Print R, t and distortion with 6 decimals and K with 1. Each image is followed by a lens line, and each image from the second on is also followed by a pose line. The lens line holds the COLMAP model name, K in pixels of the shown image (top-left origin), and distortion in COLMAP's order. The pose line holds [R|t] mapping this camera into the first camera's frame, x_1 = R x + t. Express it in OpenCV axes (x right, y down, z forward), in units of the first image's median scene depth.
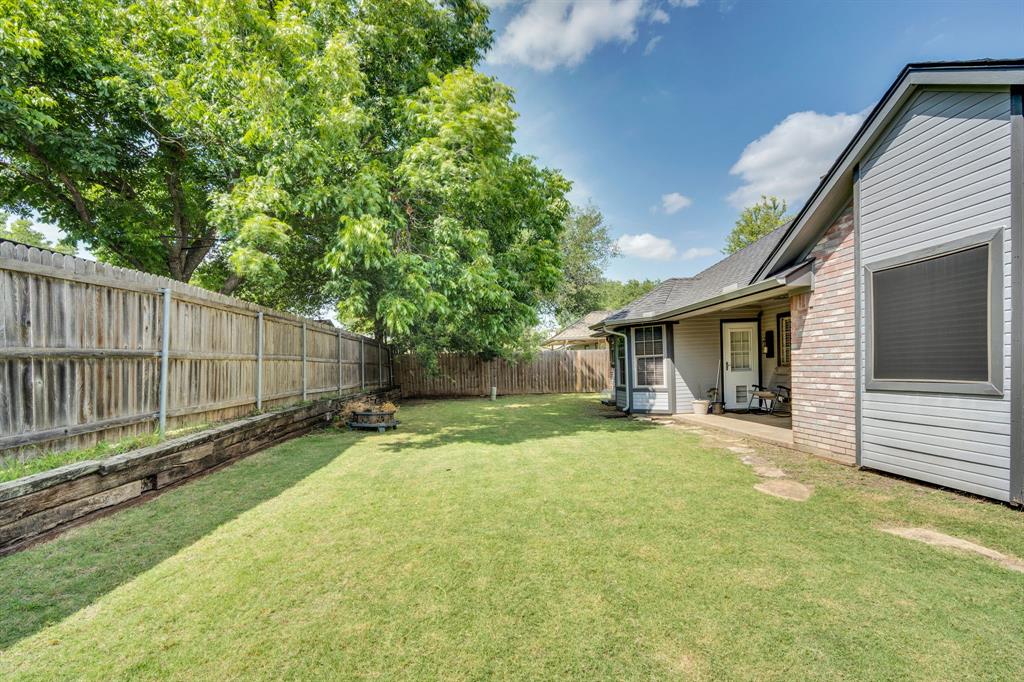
lens RADIAL K [[470.3, 0, 508.6], [0, 470.3, 390.1], [0, 0, 1]] dist [0.000305, 0.000312]
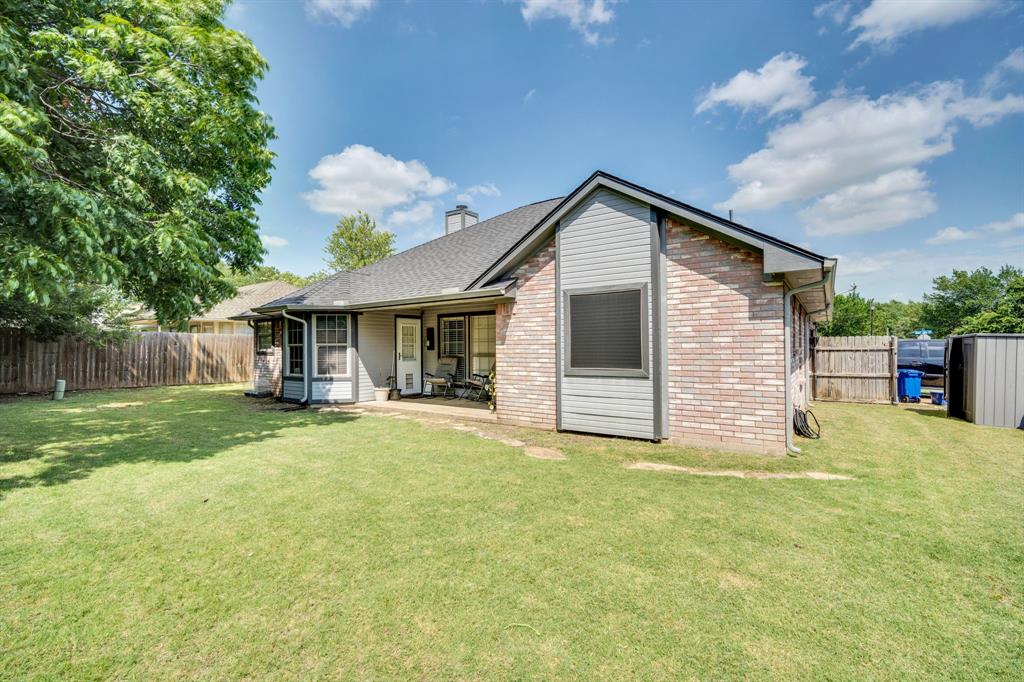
lens RADIAL K [[447.2, 0, 514.3], [0, 447.2, 341.8], [0, 0, 1]] dist [-0.006608, 0.000191]
pose [[0.630617, 0.045899, 0.774736, -0.333618], [0.018126, 0.997106, -0.073827, -0.004195], [-0.775883, 0.060600, 0.627960, 0.212215]]
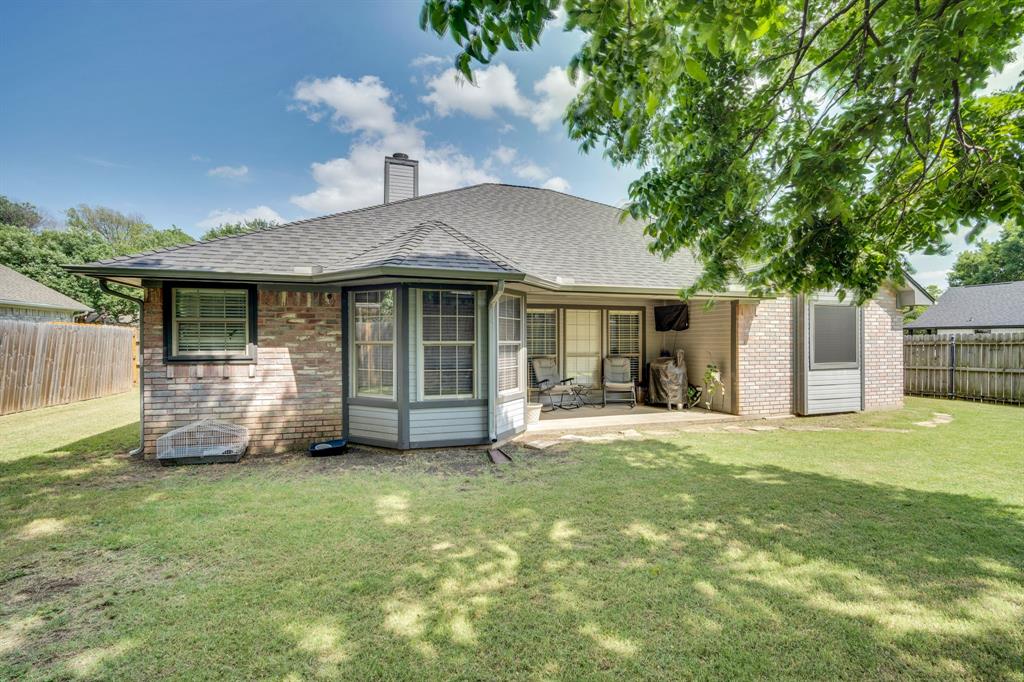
lens RADIAL K [[447.2, 0, 514.3], [0, 447.2, 341.8], [0, 0, 1]] dist [-0.006608, 0.000191]
pose [[-0.251810, 0.039629, 0.966965, -0.476941], [0.058884, 0.997937, -0.025565, -0.105951], [-0.965984, 0.050501, -0.253624, 2.062561]]
